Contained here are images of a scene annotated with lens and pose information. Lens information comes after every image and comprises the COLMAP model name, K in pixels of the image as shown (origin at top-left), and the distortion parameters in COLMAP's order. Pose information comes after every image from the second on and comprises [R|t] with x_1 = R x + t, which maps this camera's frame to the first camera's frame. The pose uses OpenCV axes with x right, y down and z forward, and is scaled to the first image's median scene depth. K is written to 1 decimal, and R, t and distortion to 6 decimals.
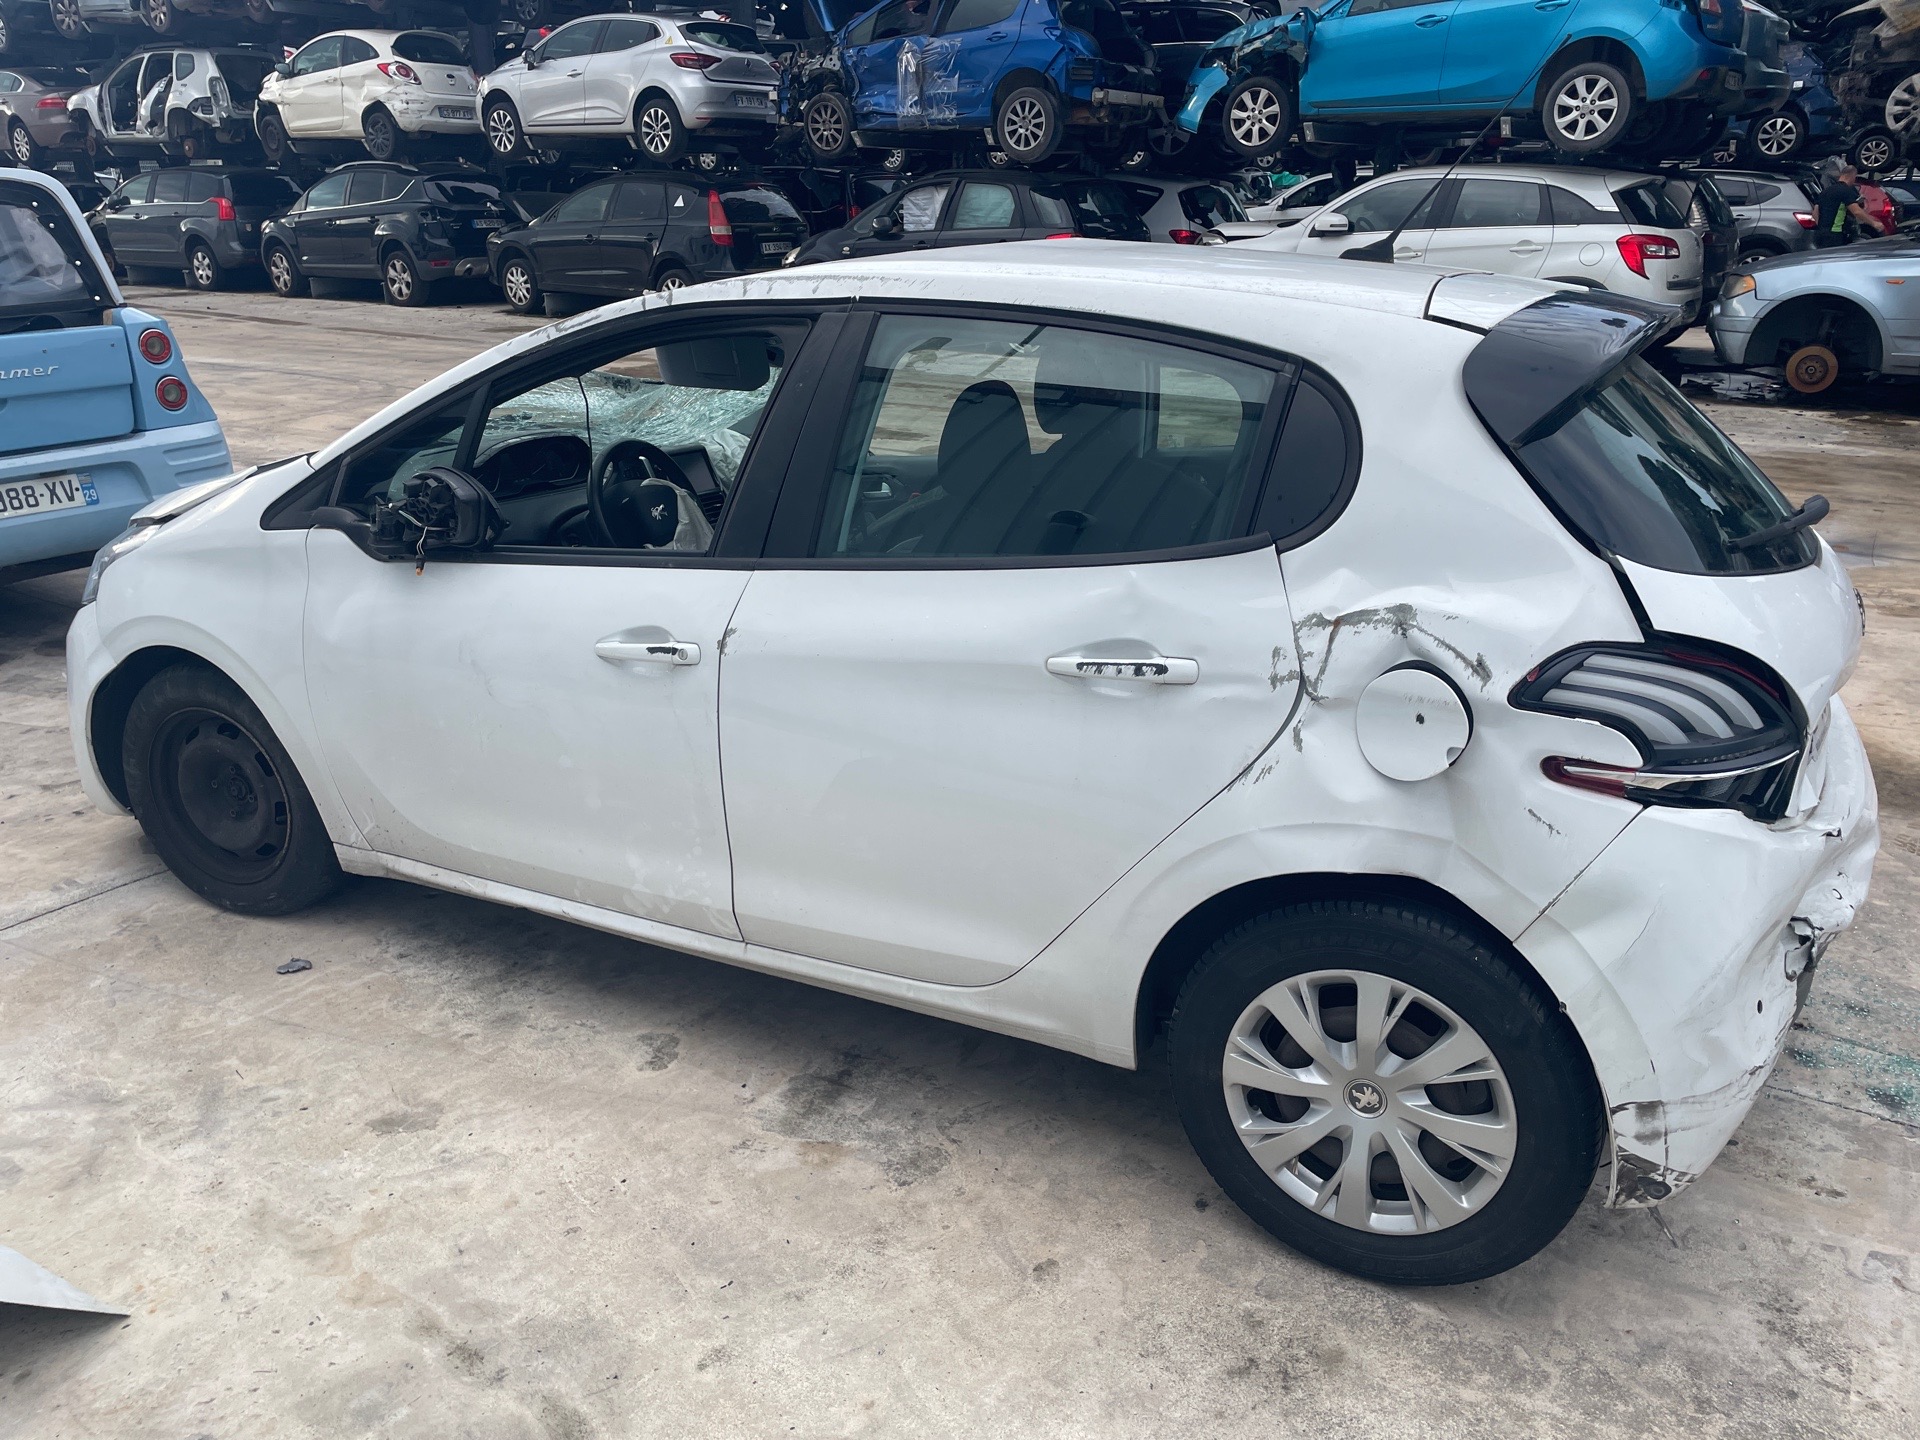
lens RADIAL K [[1450.6, 0, 948.1], [0, 1450.6, 730.1], [0, 0, 1]] dist [0.081332, -0.106758]
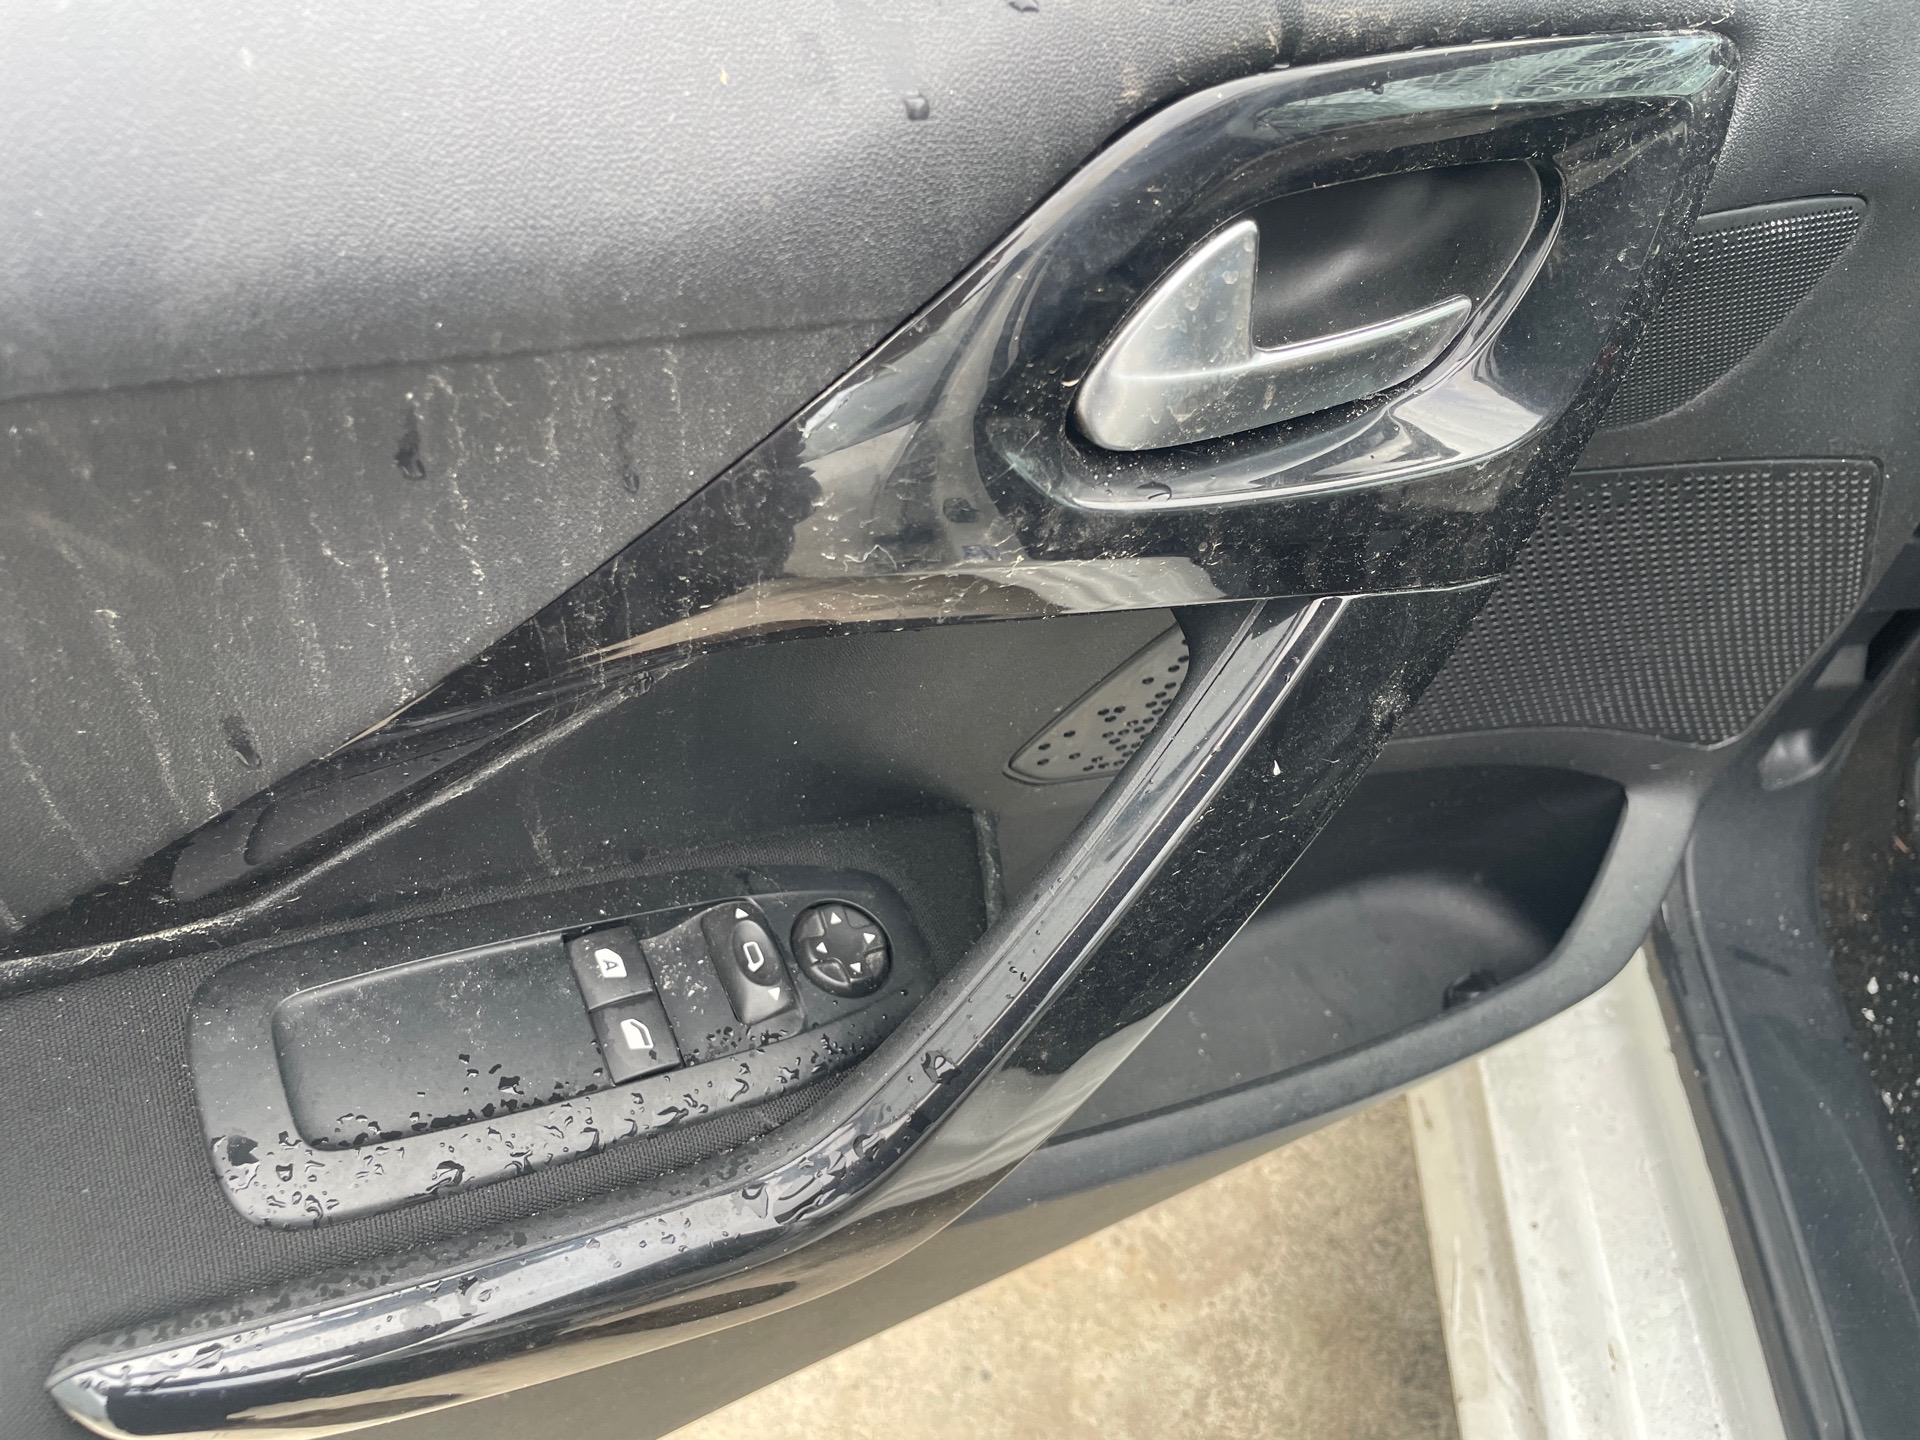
lens RADIAL K [[1450.6, 0, 929.0], [0, 1450.6, 683.0], [0, 0, 1]] dist [0.081332, -0.106758]
pose [[0.476282, 0.738420, -0.477379, -0.354655], [-0.350597, 0.657370, 0.667043, -0.119678], [0.806373, -0.150333, 0.571981, 0.852220]]
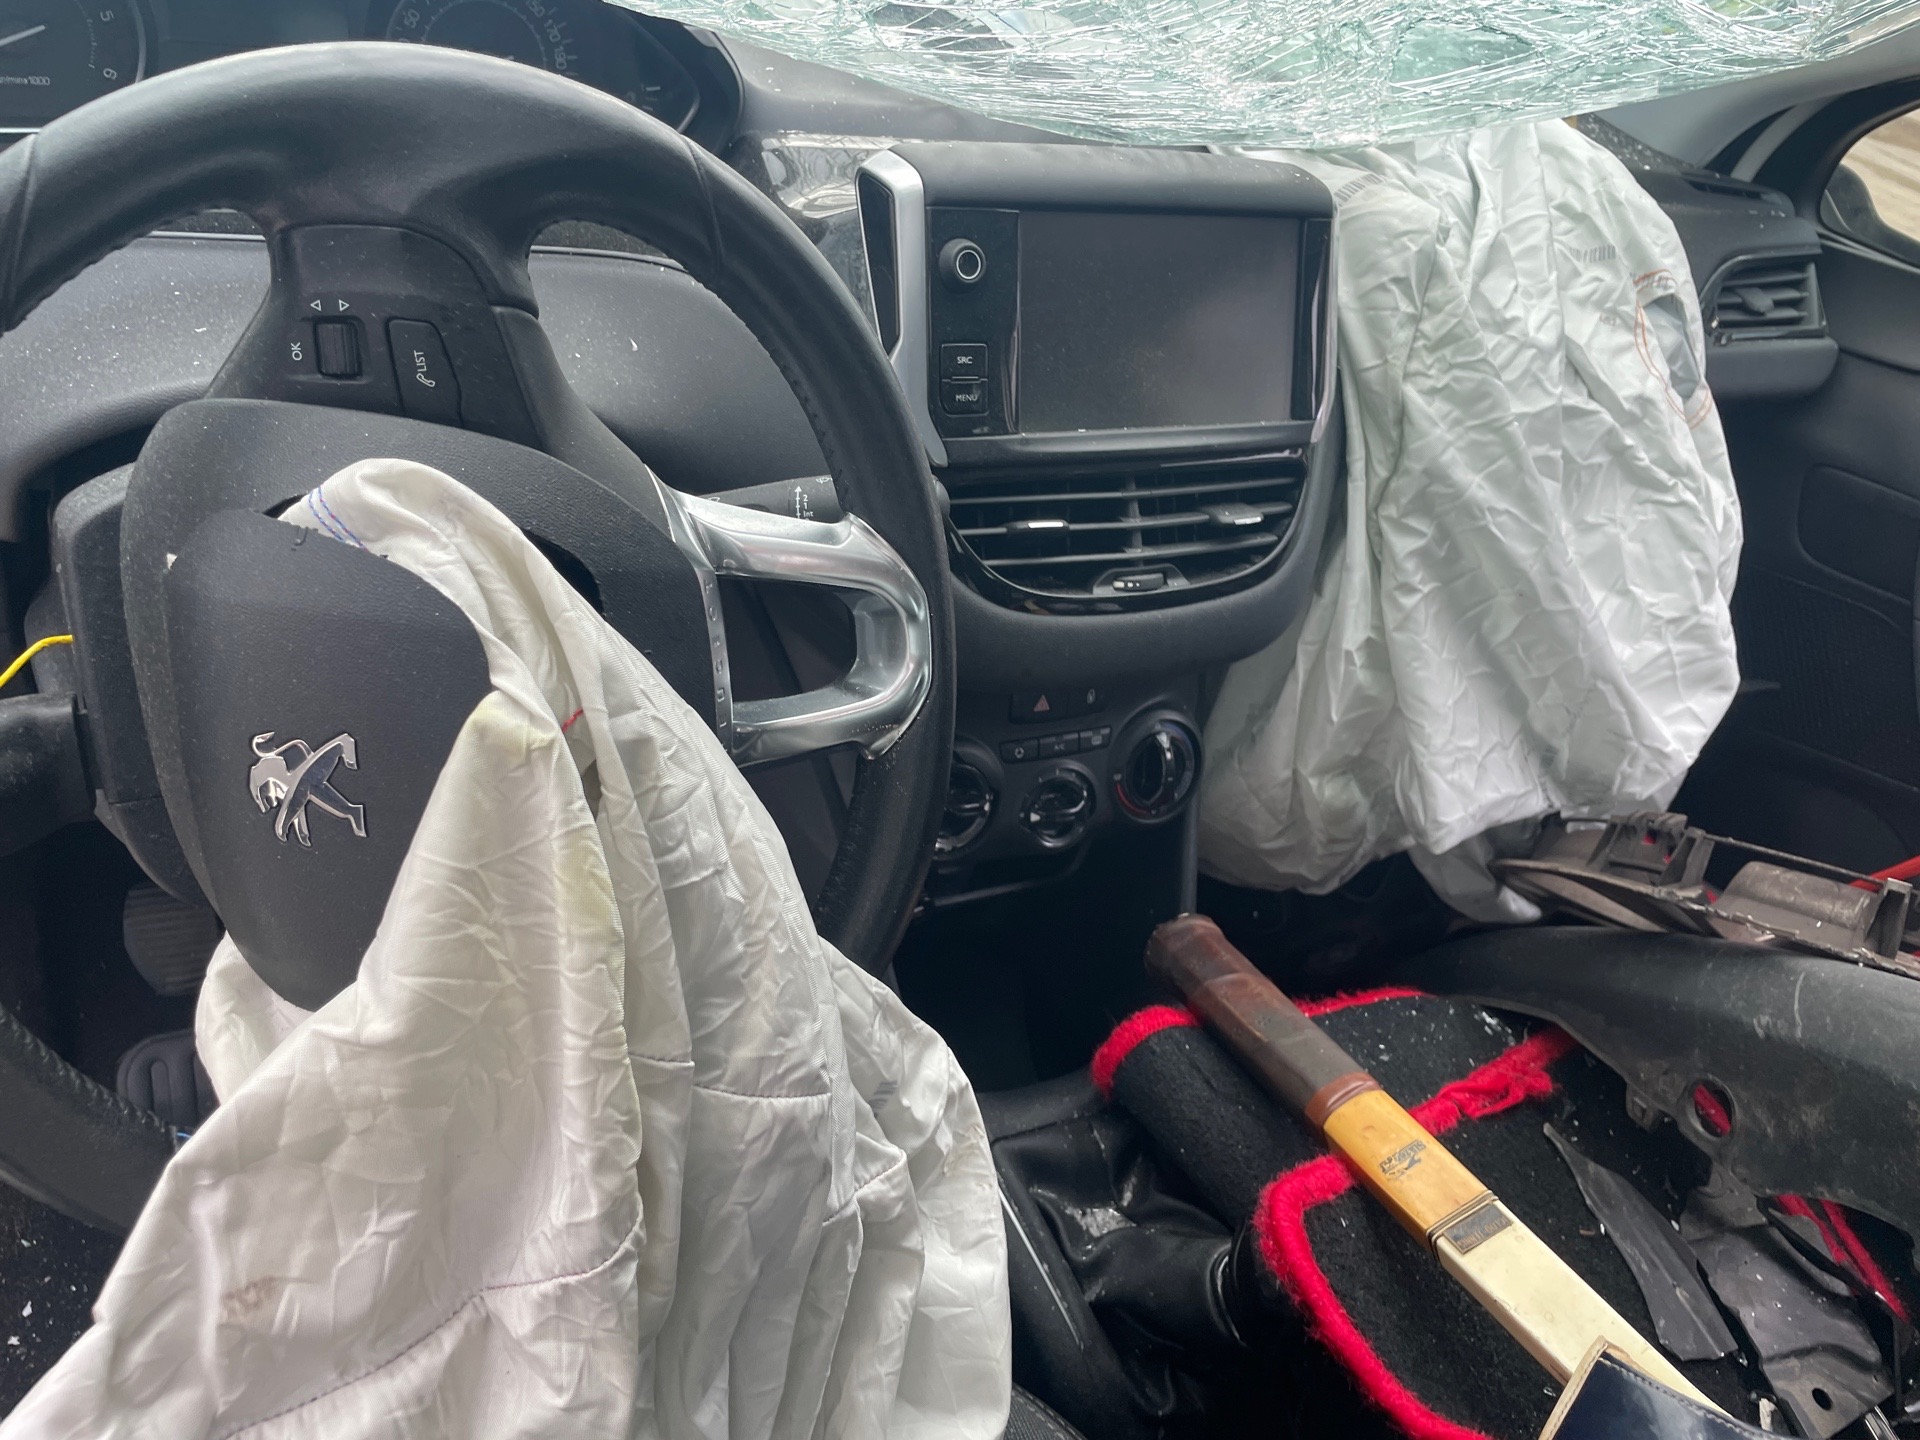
lens RADIAL K [[1450.6, 0, 944.8], [0, 1450.6, 702.3], [0, 0, 1]] dist [0.081332, -0.106758]
pose [[0.792277, 0.467243, -0.392404, -0.129309], [-0.353227, 0.875616, 0.329434, -0.235077], [0.497521, -0.122395, 0.858774, 1.032509]]
